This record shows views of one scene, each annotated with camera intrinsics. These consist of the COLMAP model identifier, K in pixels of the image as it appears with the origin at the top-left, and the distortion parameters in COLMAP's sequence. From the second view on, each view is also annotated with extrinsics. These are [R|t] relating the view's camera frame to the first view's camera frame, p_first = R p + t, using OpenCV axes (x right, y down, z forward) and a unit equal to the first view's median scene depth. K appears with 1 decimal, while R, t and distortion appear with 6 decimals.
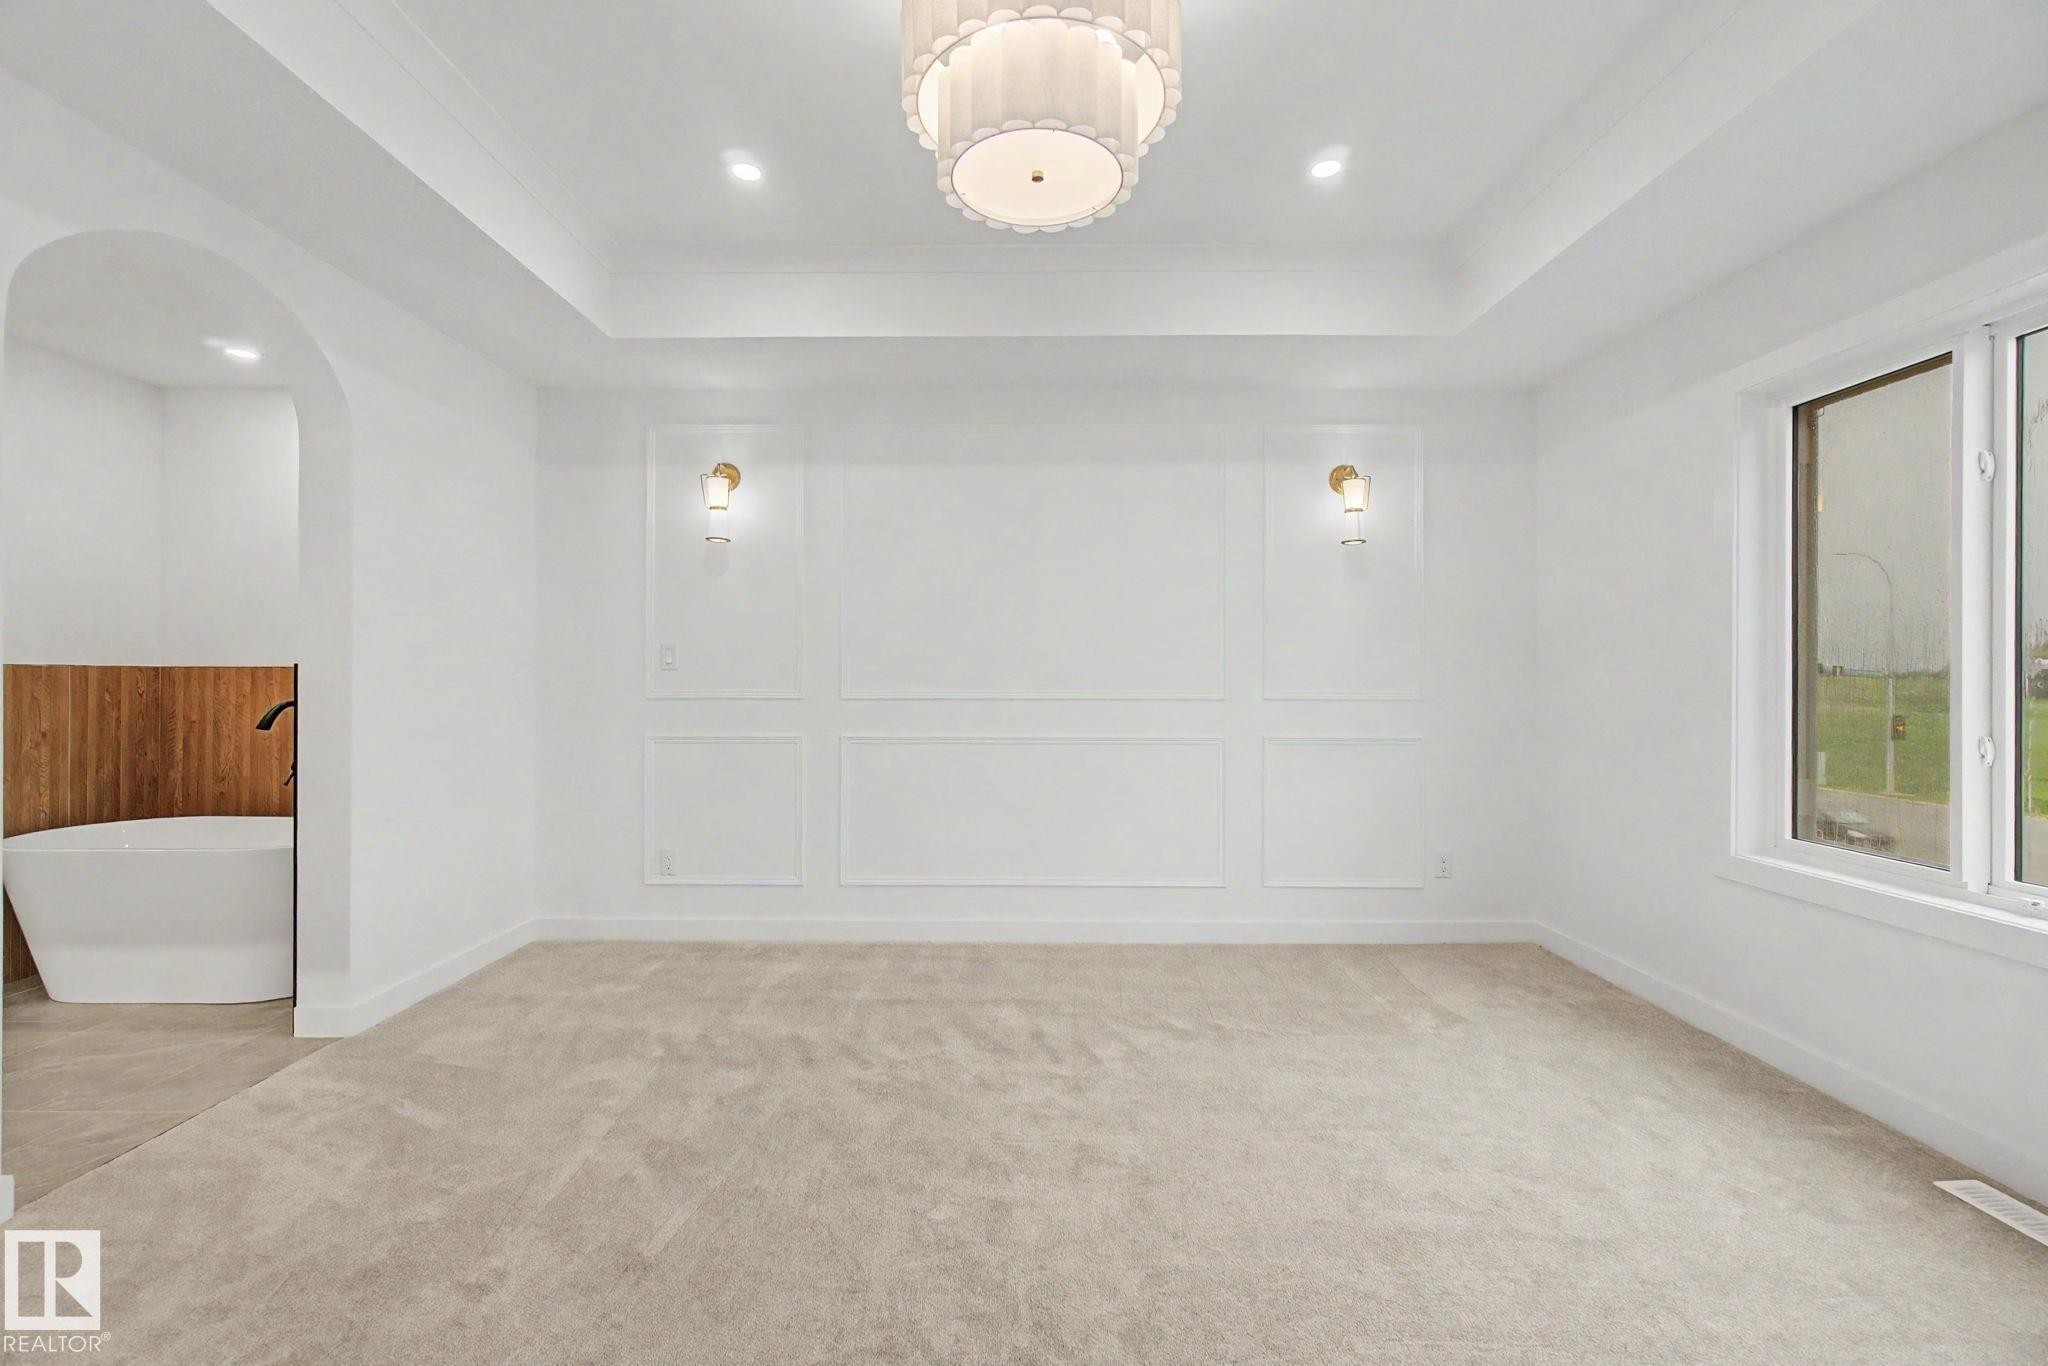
lens RADIAL K [[880.7, 0, 1016.2], [0, 880.7, 681.3], [0, 0, 1]] dist [-0.001107, 0.000539]
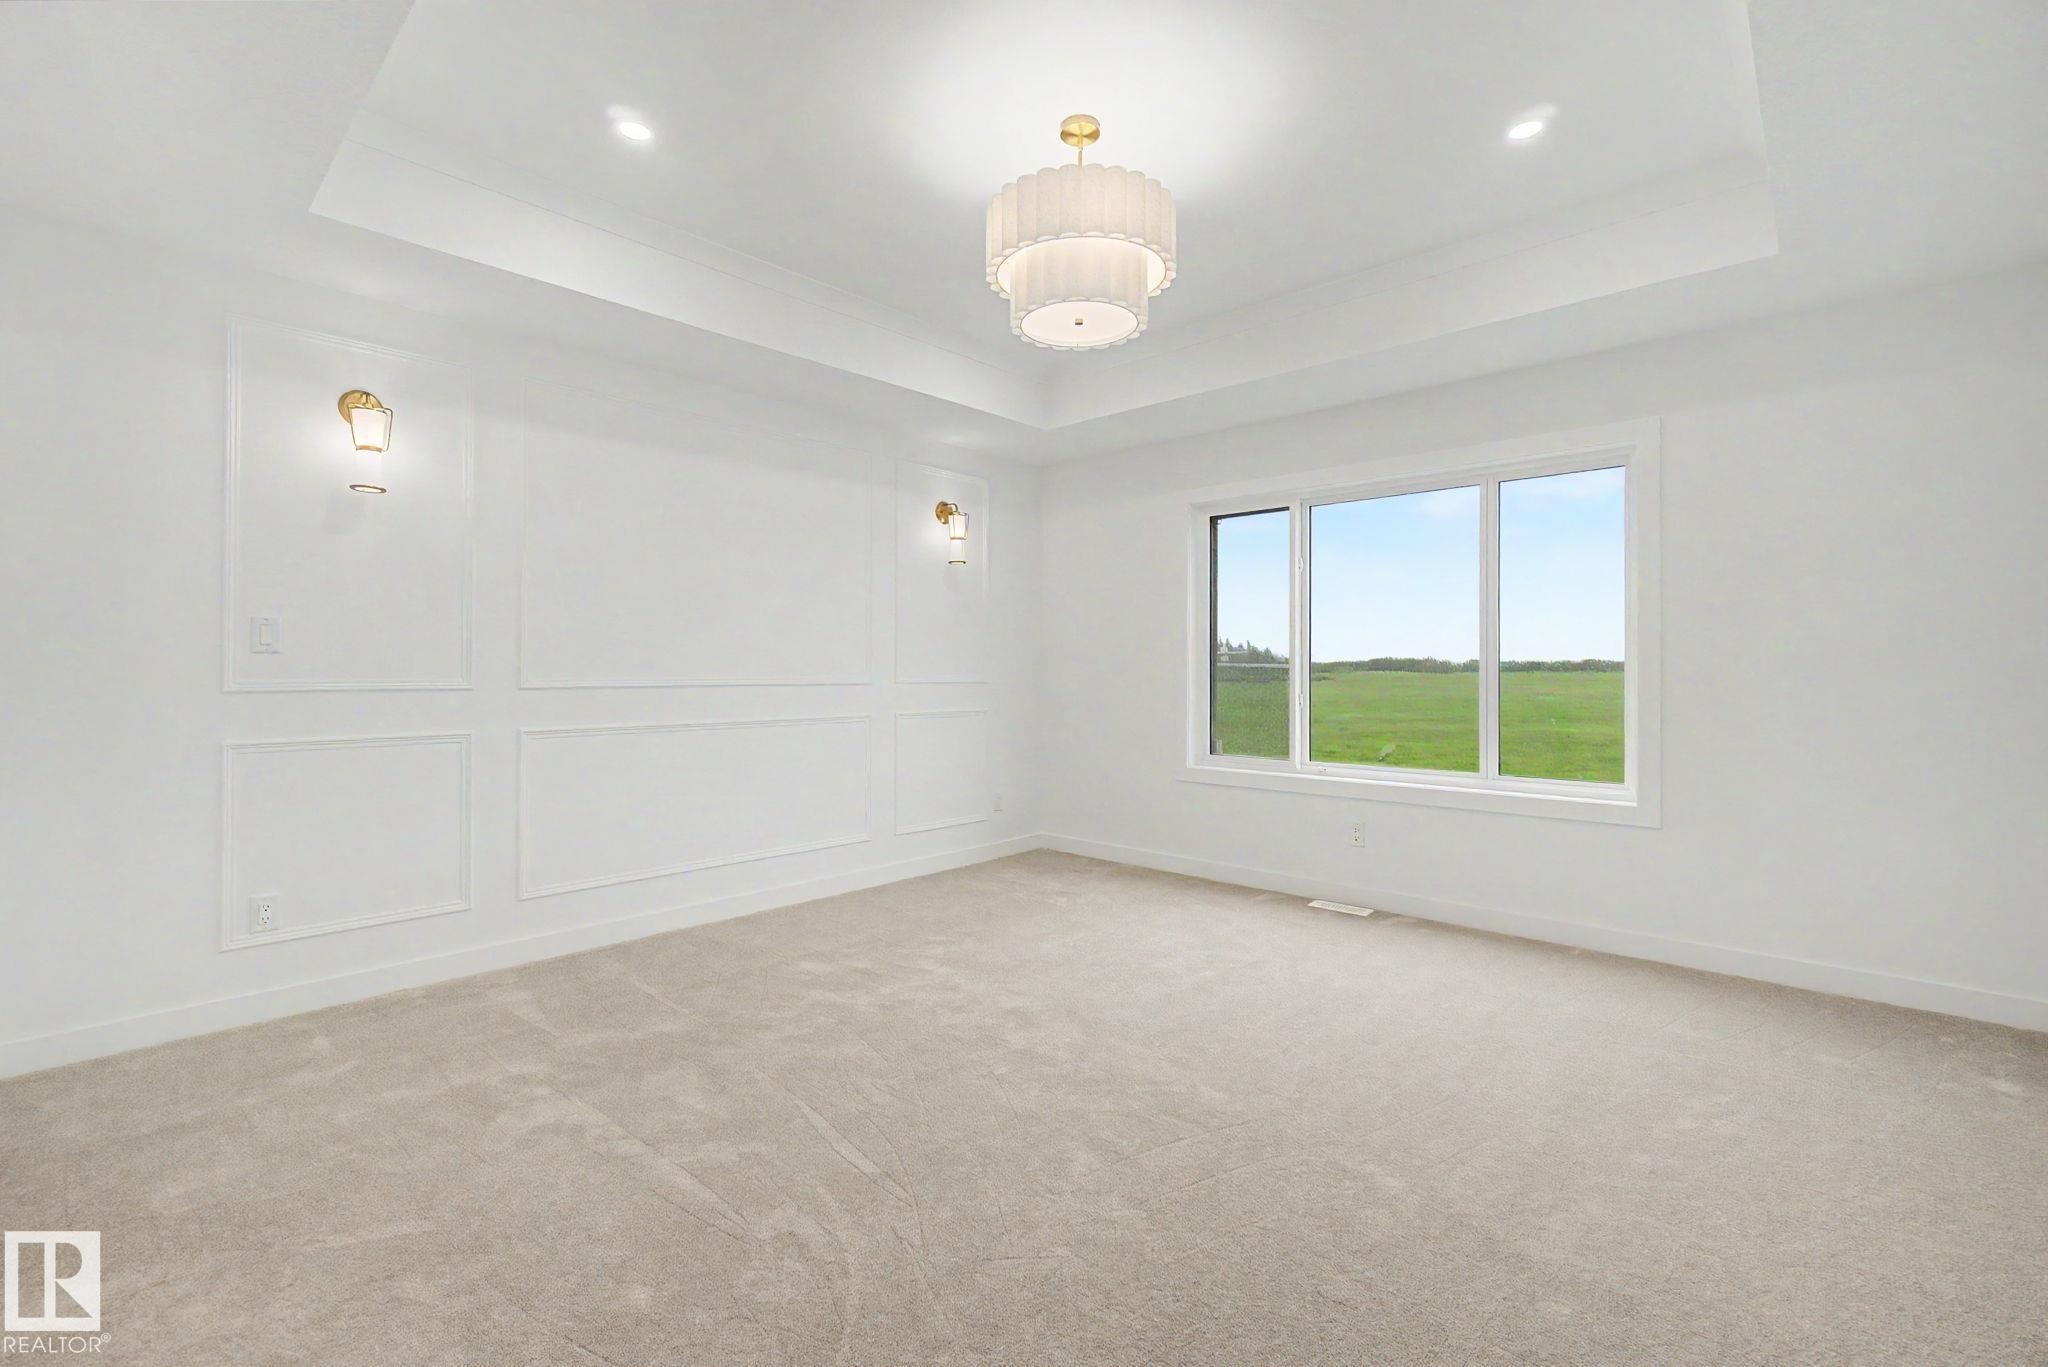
lens RADIAL K [[876.0, 0, 1014.4], [0, 876.0, 670.1], [0, 0, 1]] dist [-0.000779, 0.000021]
pose [[0.685496, -0.002371, 0.728073, -0.701081], [0.001436, 0.999997, 0.001904, 0.000468], [-0.728075, -0.000260, 0.685497, 0.055914]]
